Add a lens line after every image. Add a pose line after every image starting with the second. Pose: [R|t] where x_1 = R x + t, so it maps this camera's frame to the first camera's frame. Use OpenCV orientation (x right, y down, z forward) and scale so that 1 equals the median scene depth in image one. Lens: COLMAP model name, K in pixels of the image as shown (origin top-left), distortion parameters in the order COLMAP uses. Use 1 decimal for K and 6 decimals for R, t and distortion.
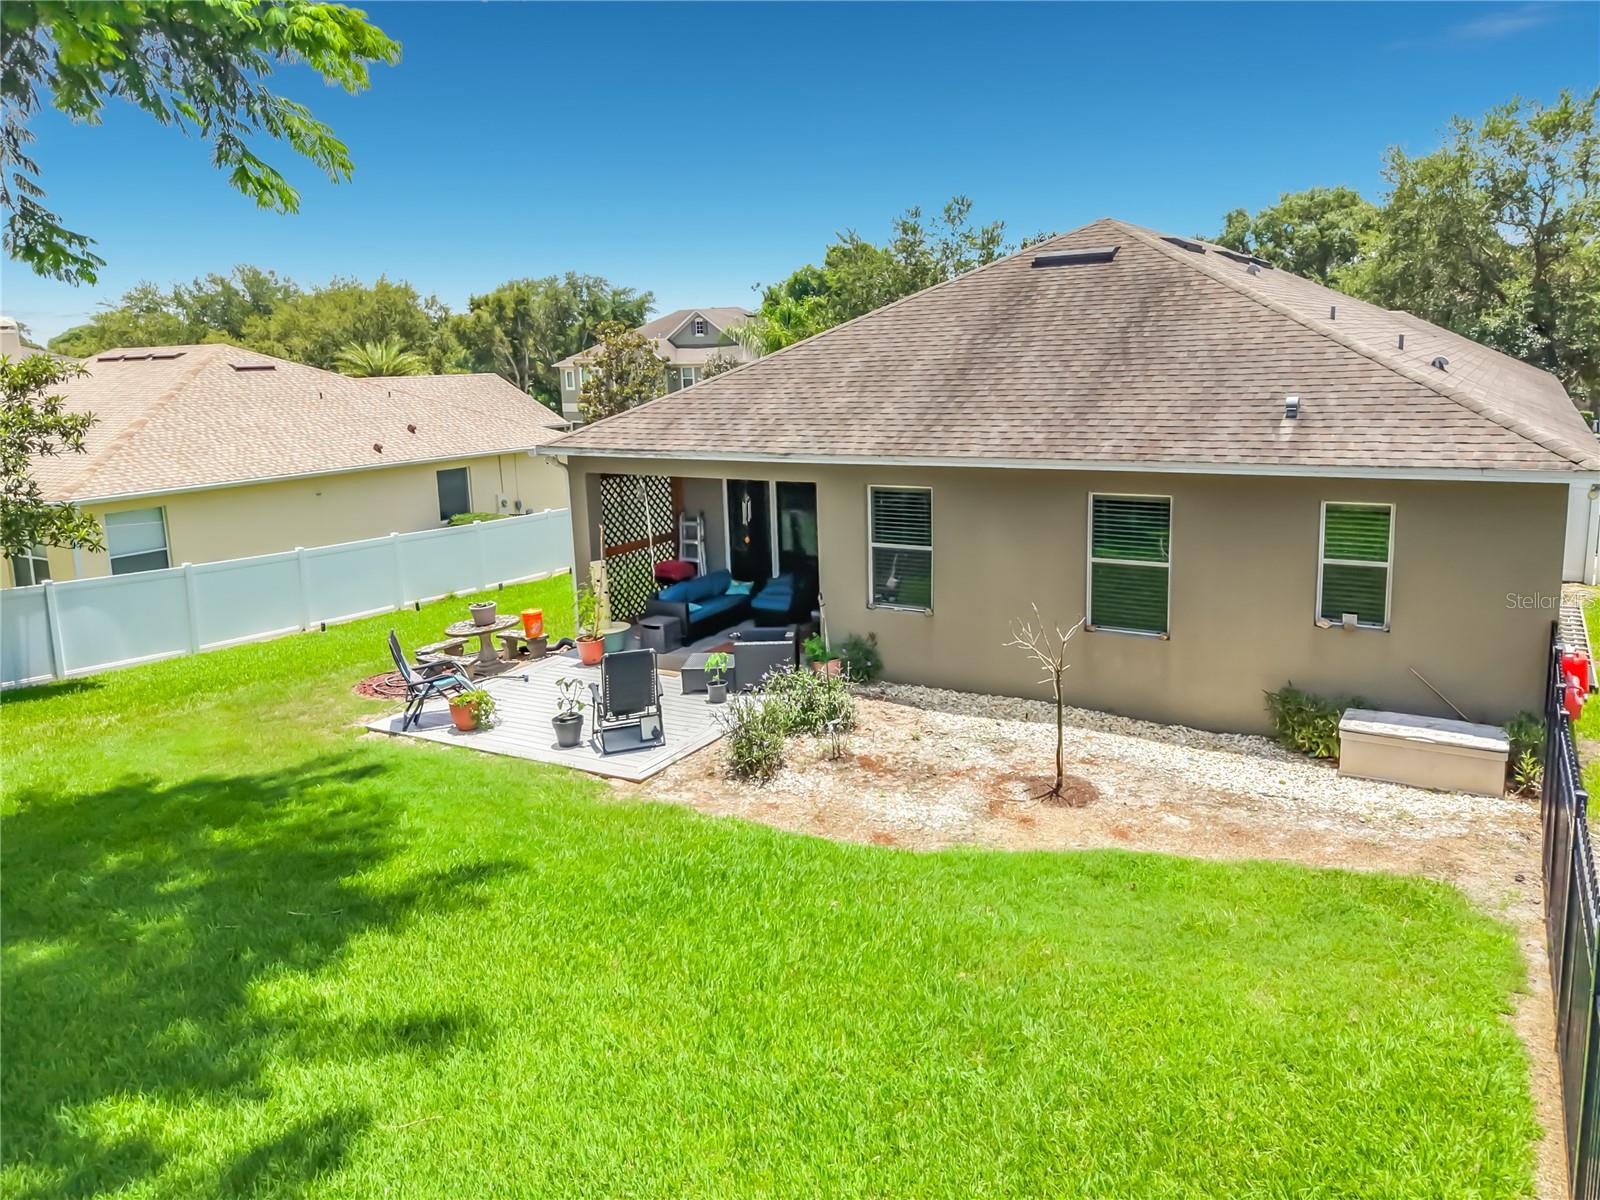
lens RADIAL K [[1116.6, 0, 794.2], [0, 1116.6, 601.0], [0, 0, 1]] dist [0.010929, -0.010054]
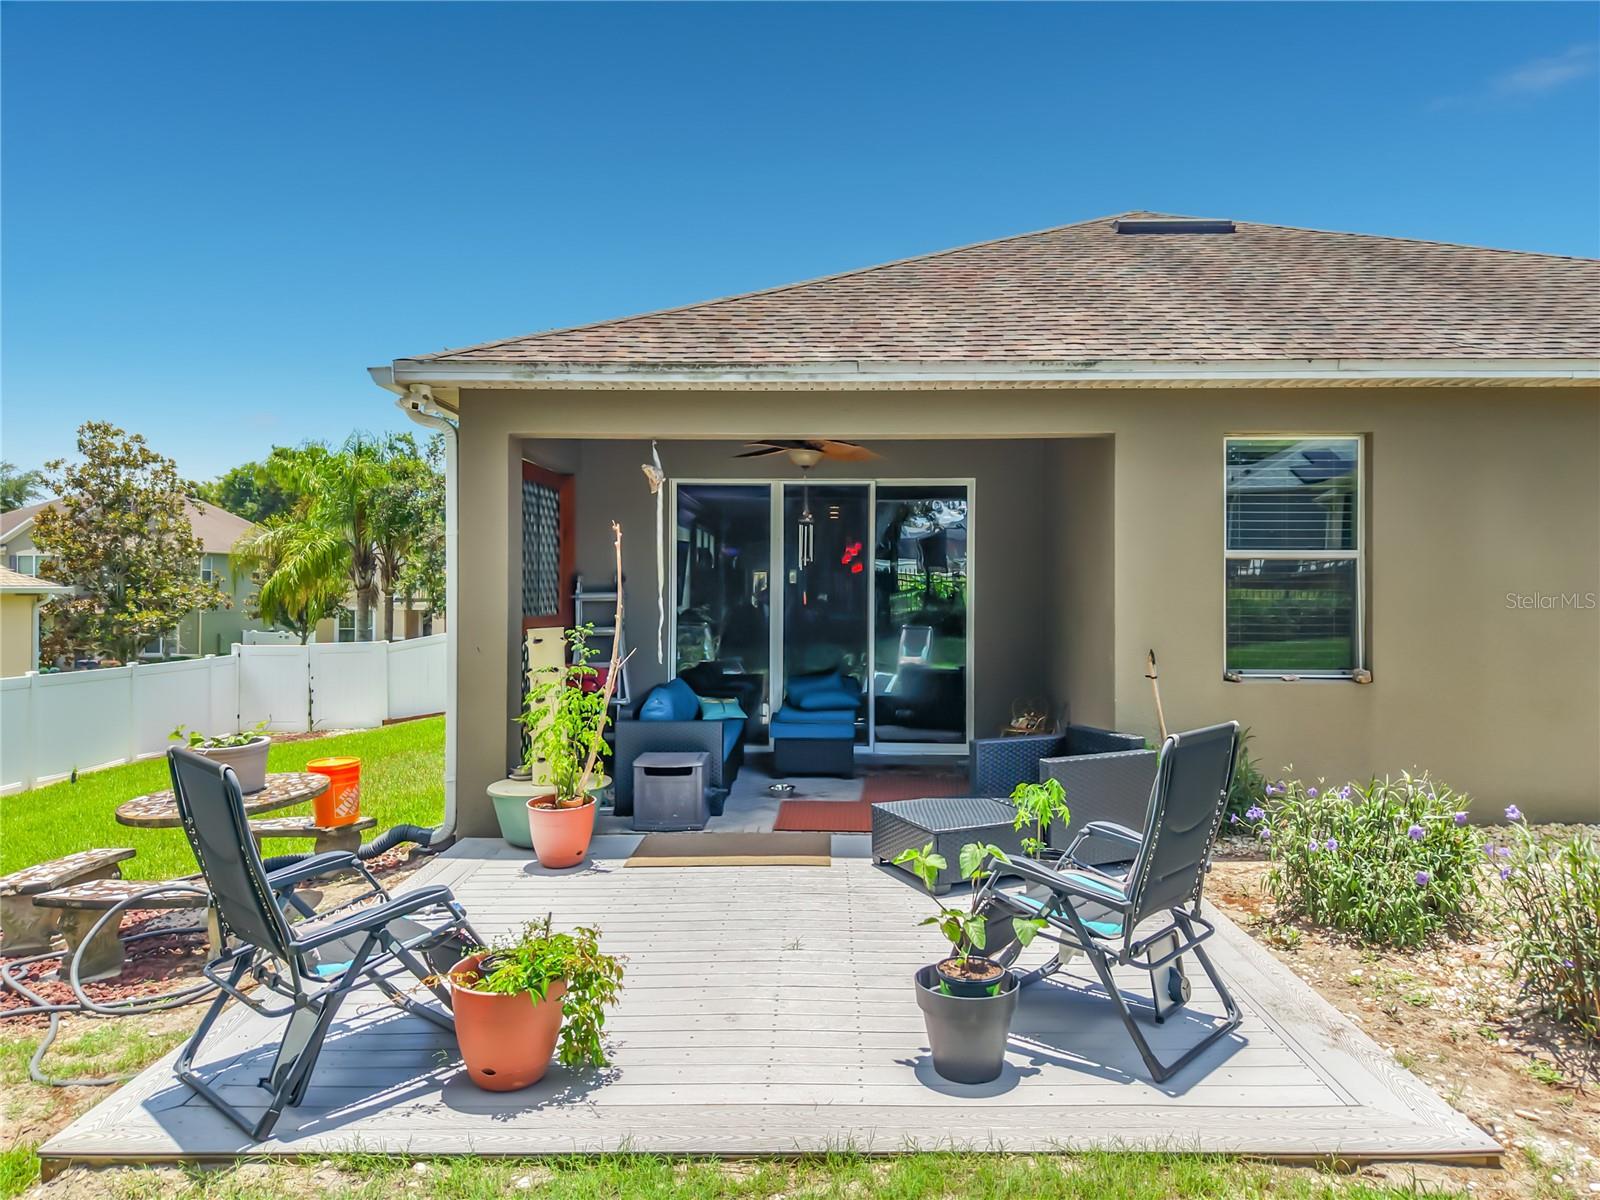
lens RADIAL K [[1116.6, 0, 799.2], [0, 1116.6, 598.3], [0, 0, 1]] dist [0.010929, -0.010054]
pose [[0.865862, 0.035477, 0.499024, -0.355848], [0.077515, 0.975923, -0.203878, 0.057740], [-0.494242, 0.215212, 0.842264, 0.679539]]
